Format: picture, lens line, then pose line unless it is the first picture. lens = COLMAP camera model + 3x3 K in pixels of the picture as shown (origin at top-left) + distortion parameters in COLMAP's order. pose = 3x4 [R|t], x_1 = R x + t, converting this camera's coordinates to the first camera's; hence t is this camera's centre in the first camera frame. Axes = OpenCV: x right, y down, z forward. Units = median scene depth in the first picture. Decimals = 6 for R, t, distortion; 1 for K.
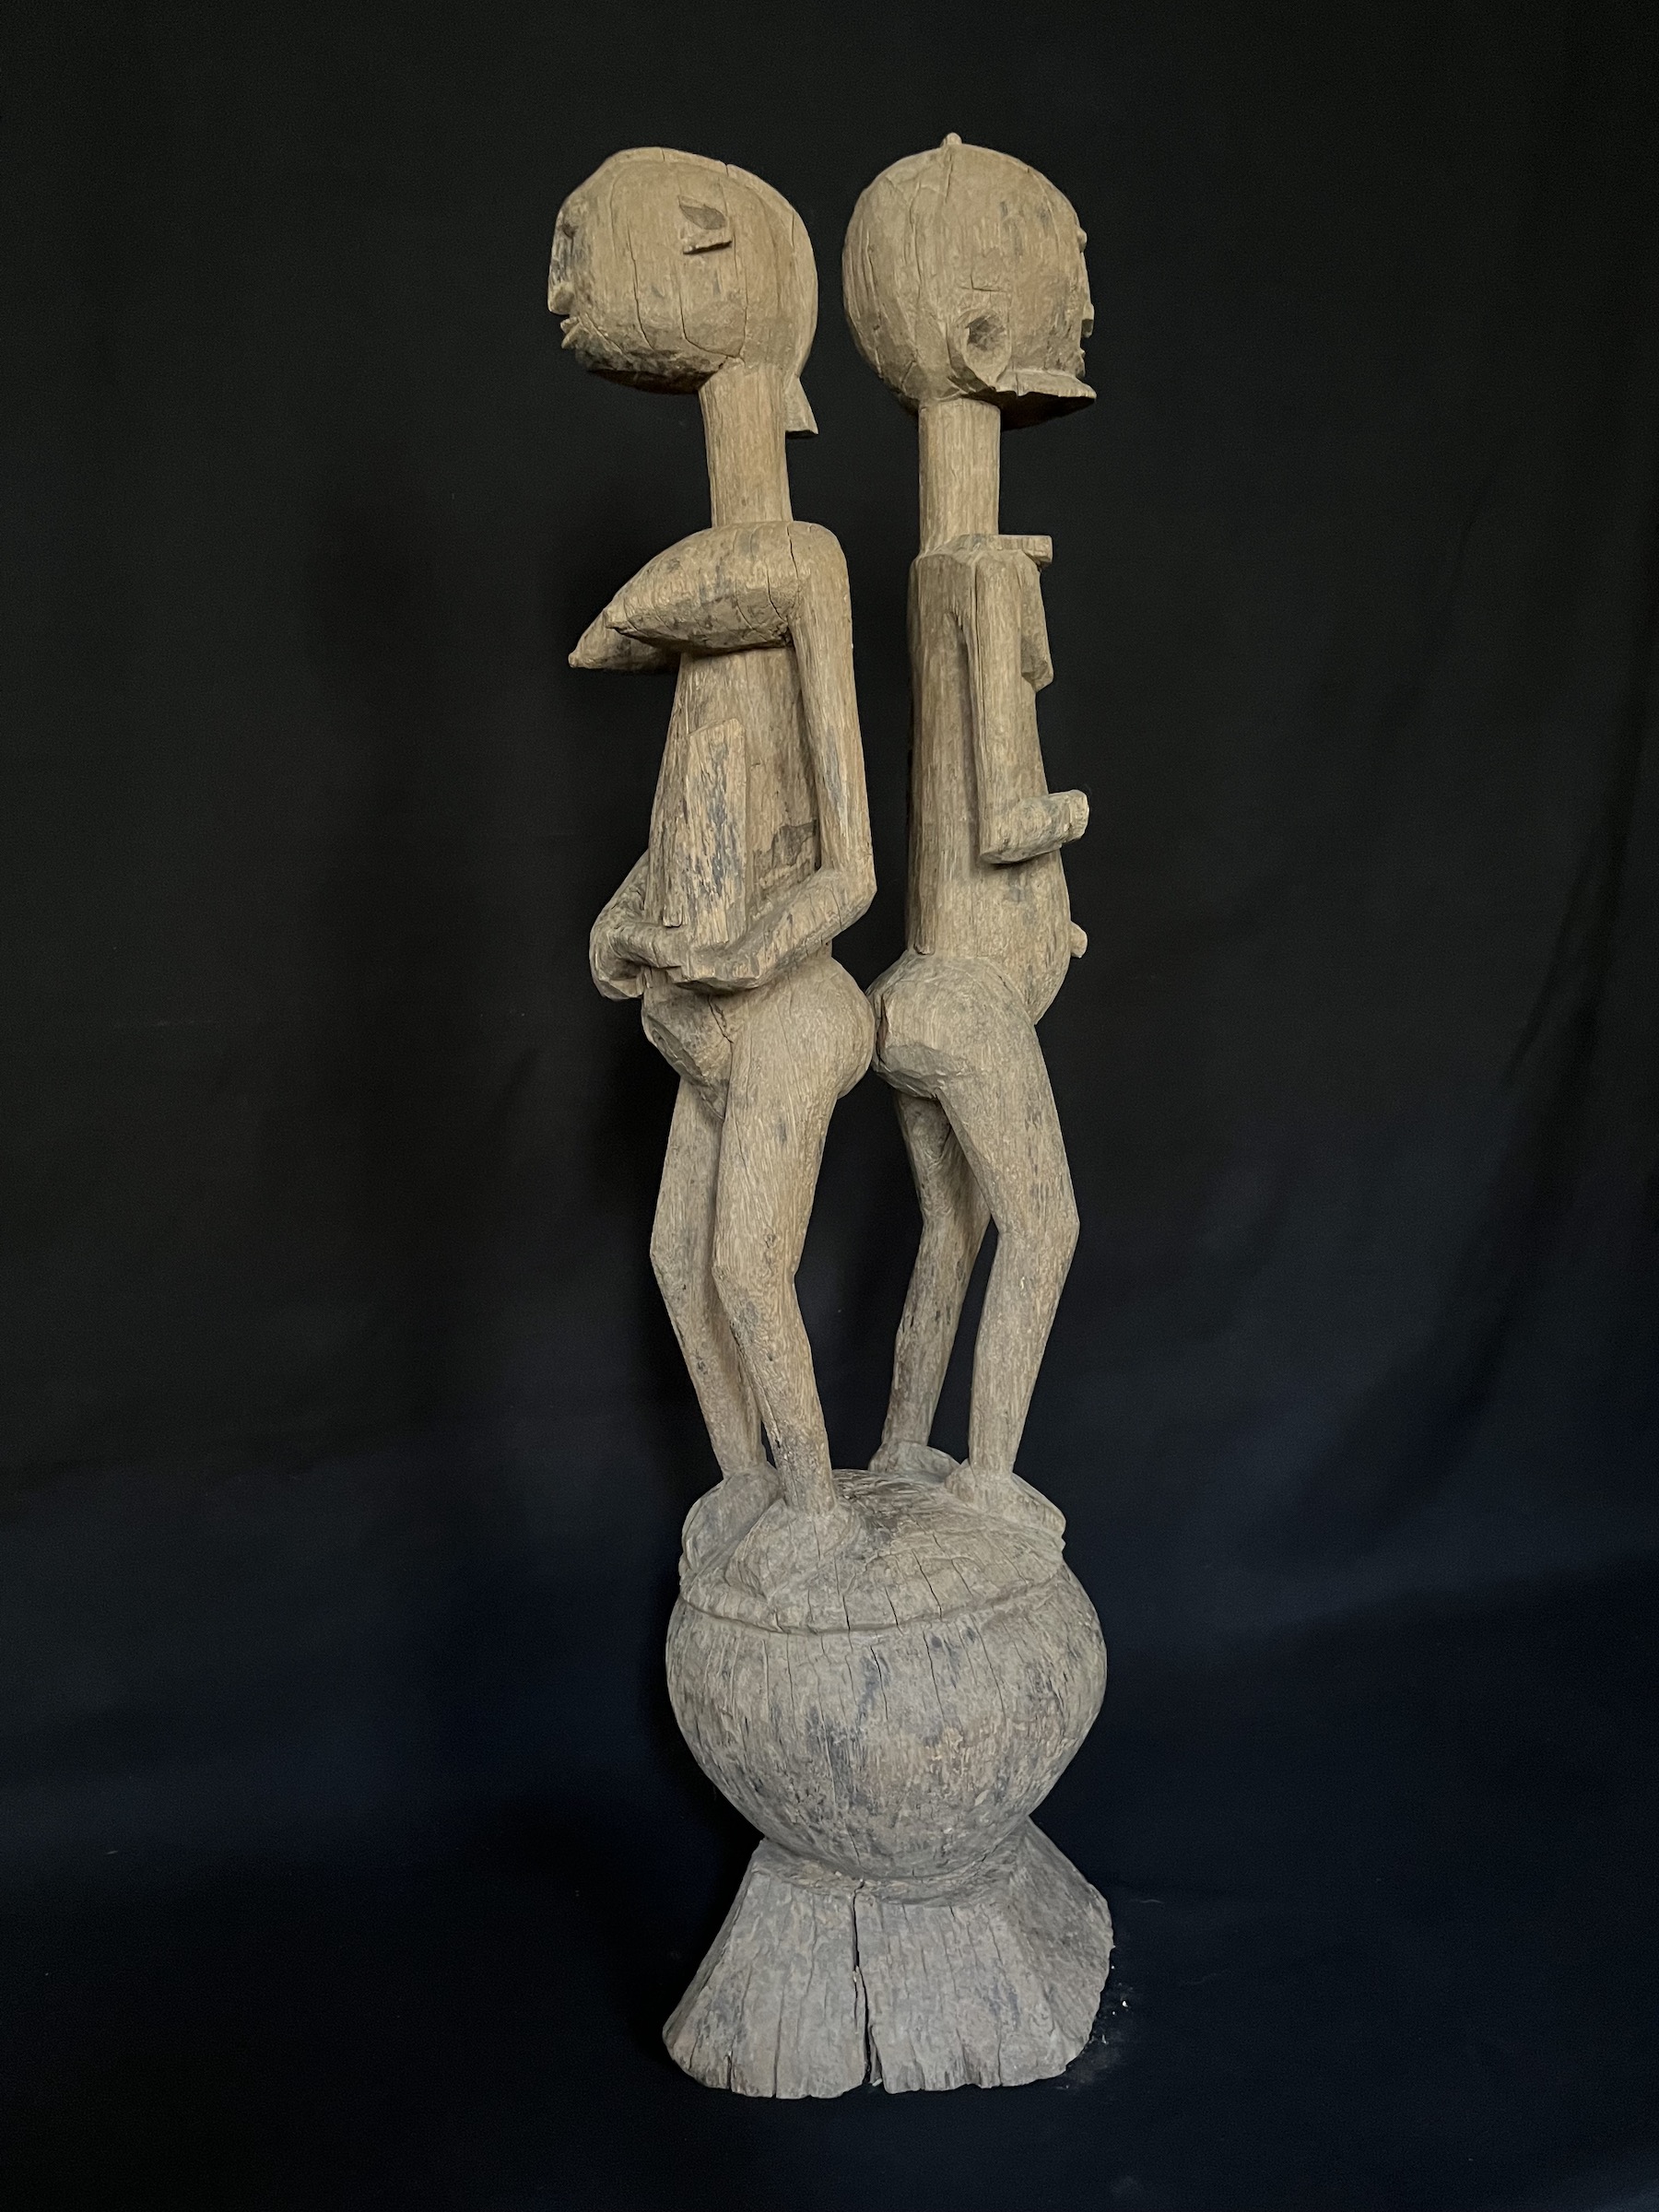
lens RADIAL K [[1699.8, 0, 826.1], [0, 1699.8, 1095.7], [0, 0, 1]] dist [0.012372, -0.005326]
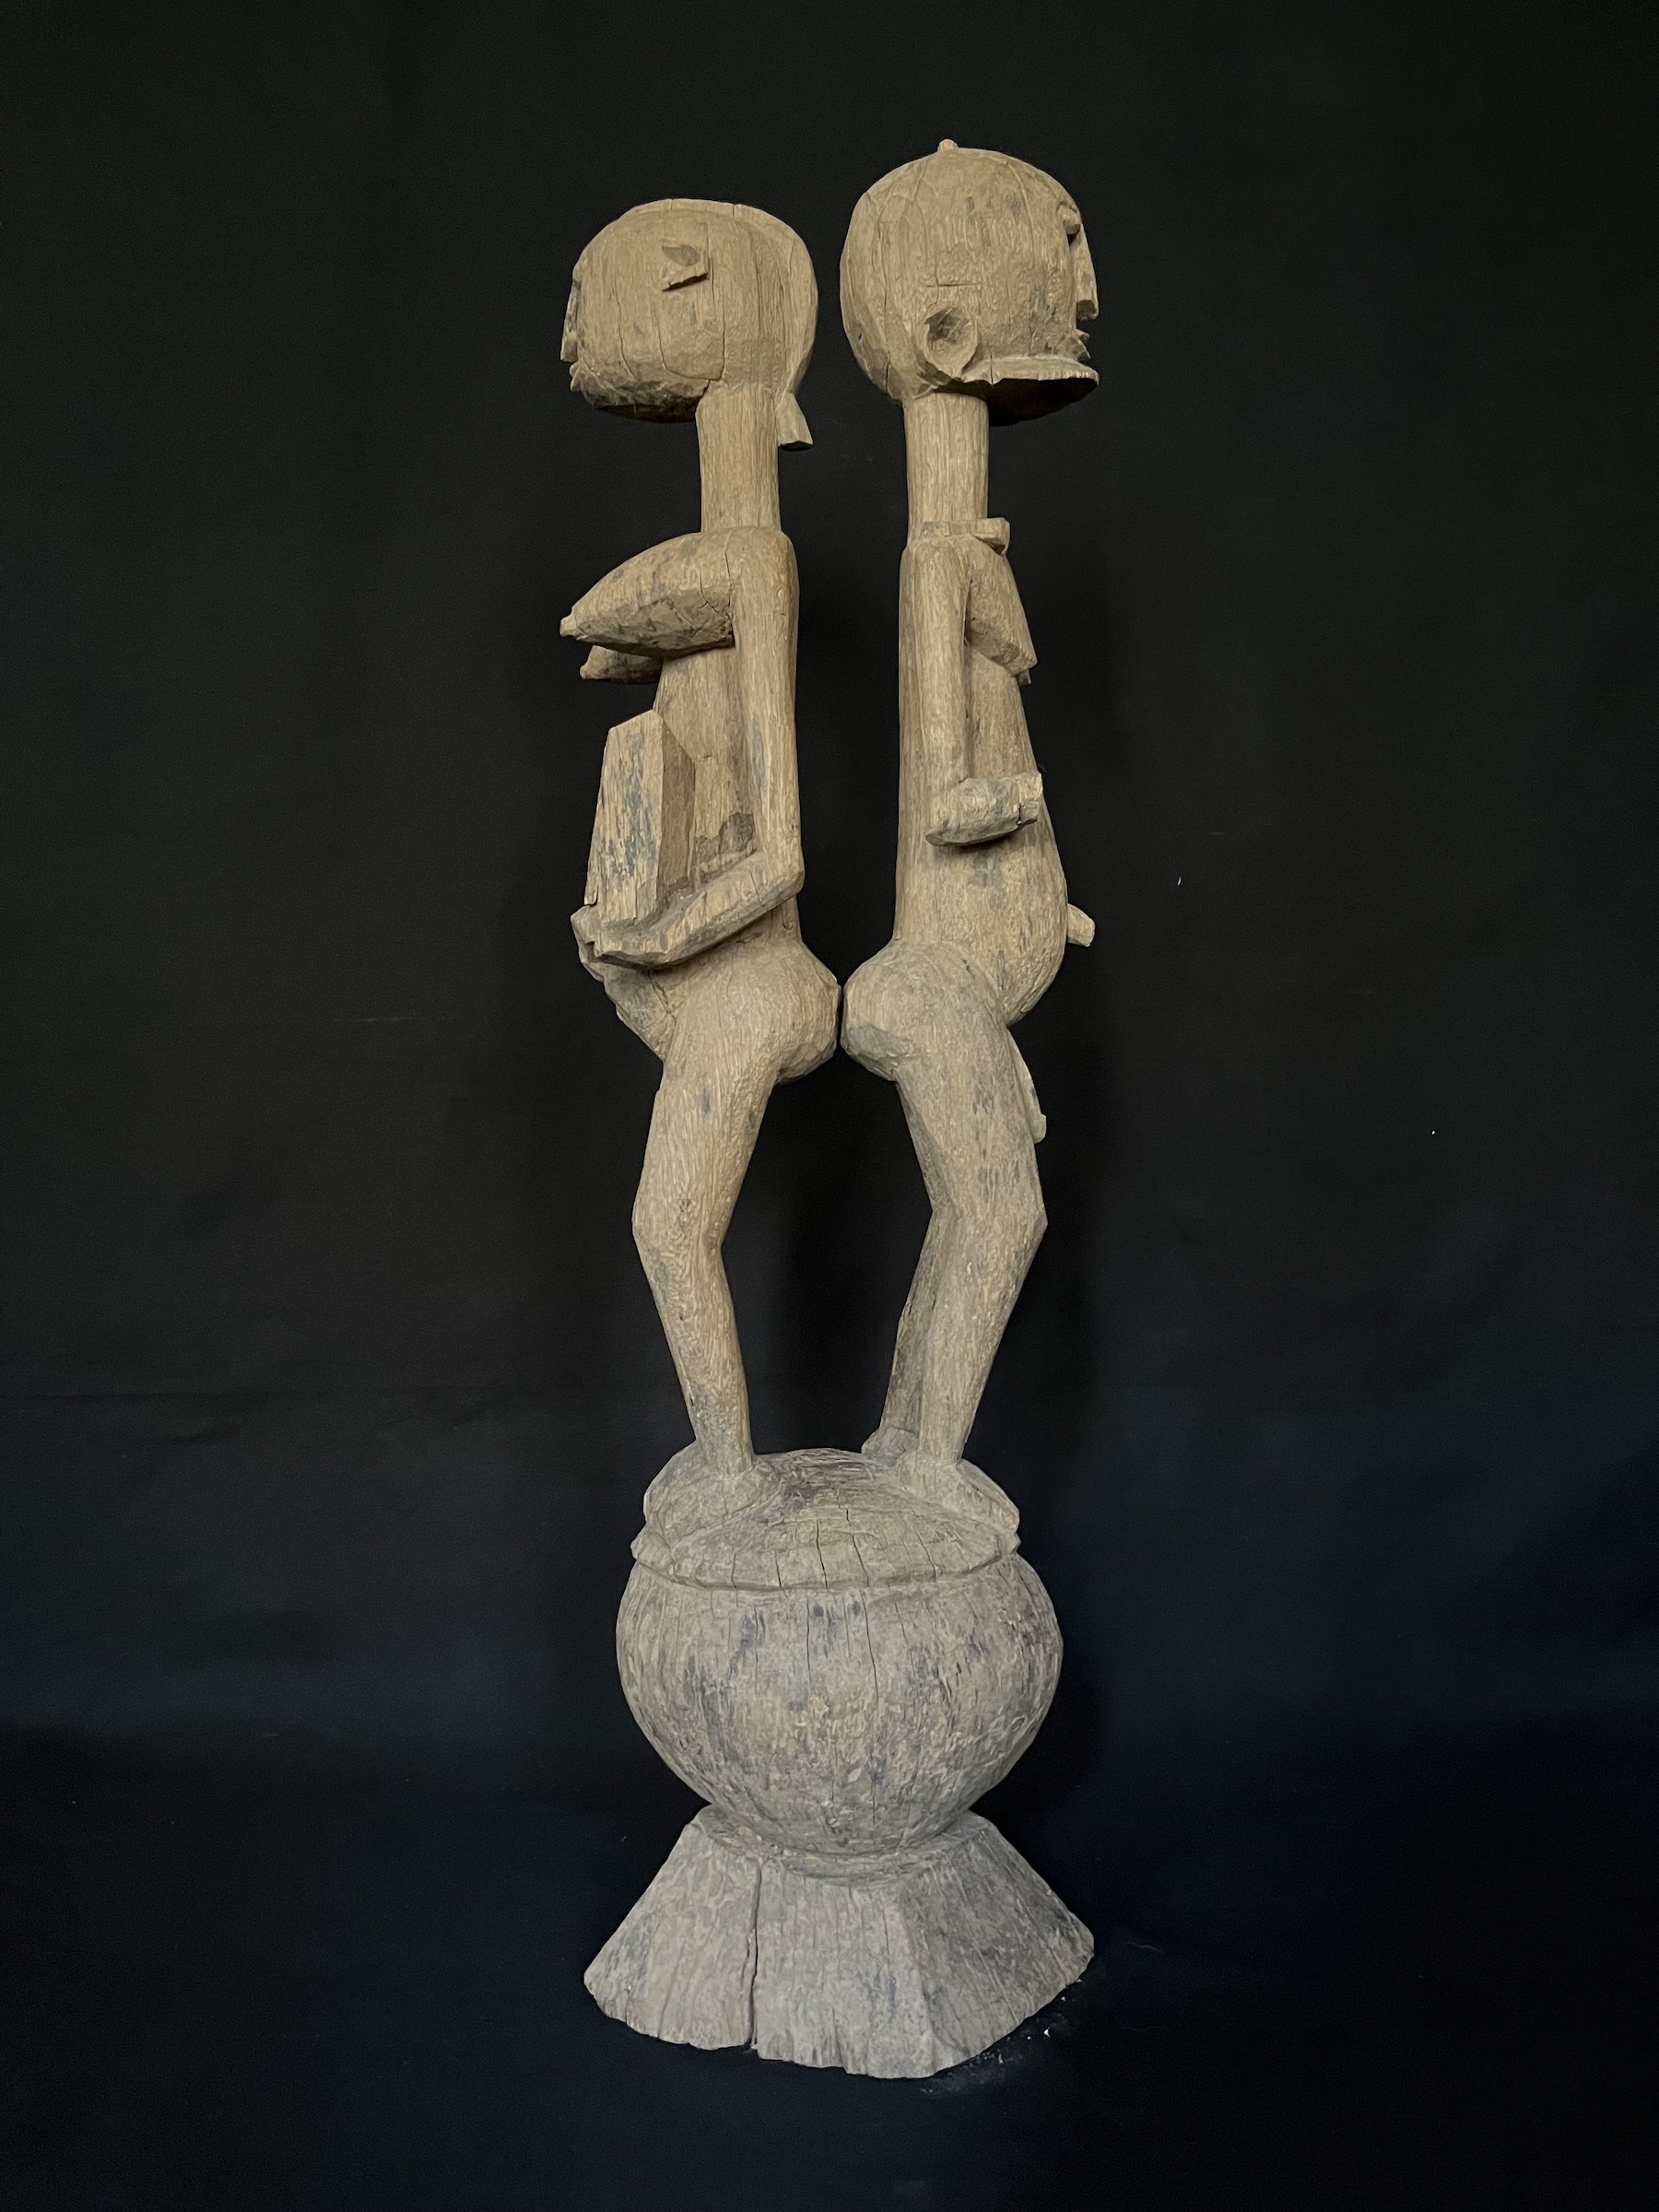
lens RADIAL K [[1699.8, 0, 840.7], [0, 1699.8, 1100.9], [0, 0, 1]] dist [0.012372, -0.005326]
pose [[0.938177, 0.022887, -0.345400, 0.400926], [-0.036417, 0.998800, -0.032733, 0.049943], [0.344236, 0.043288, 0.937885, 0.045534]]
